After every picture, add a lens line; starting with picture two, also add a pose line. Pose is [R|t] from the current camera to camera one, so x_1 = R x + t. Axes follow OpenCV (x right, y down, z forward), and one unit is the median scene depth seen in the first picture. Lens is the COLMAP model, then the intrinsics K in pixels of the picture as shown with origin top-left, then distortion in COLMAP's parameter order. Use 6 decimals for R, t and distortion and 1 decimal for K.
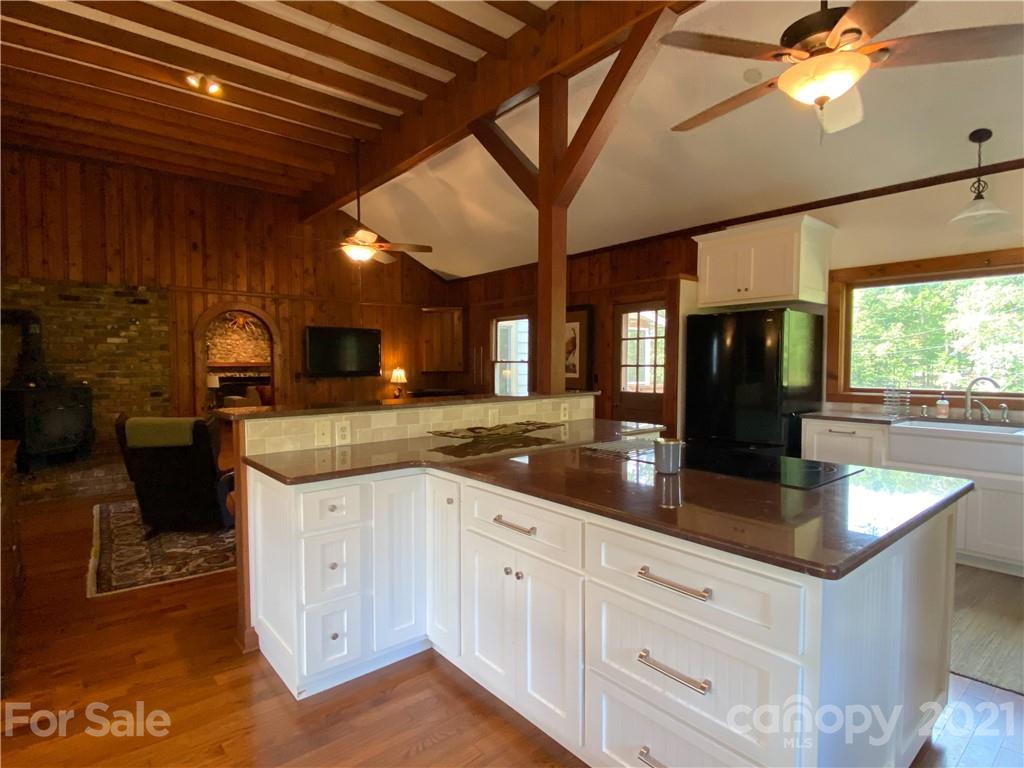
lens RADIAL K [[543.6, 0, 544.5], [0, 543.6, 400.4], [0, 0, 1]] dist [-0.024599, -0.004861]
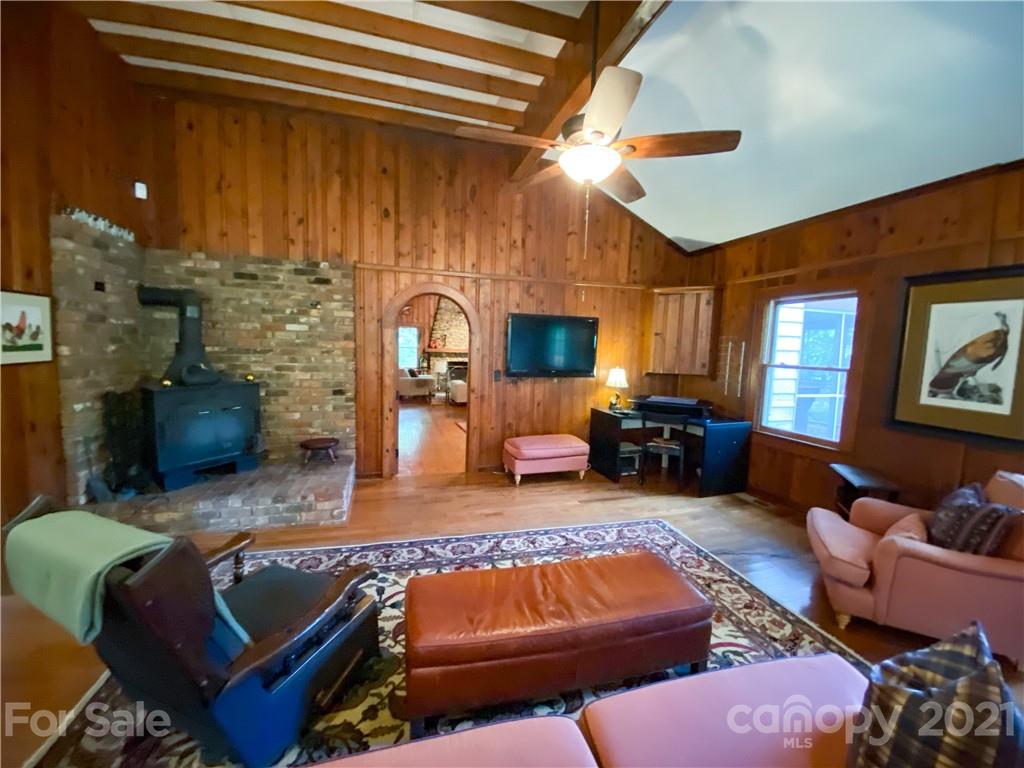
lens RADIAL K [[435.9, 0, 527.6], [0, 435.9, 378.5], [0, 0, 1]] dist [0.005965, -0.002268]
pose [[0.916560, 0.053192, -0.396343, -0.177276], [-0.054771, 0.998472, 0.007342, -0.053463], [0.396128, 0.014978, 0.918073, 0.478020]]
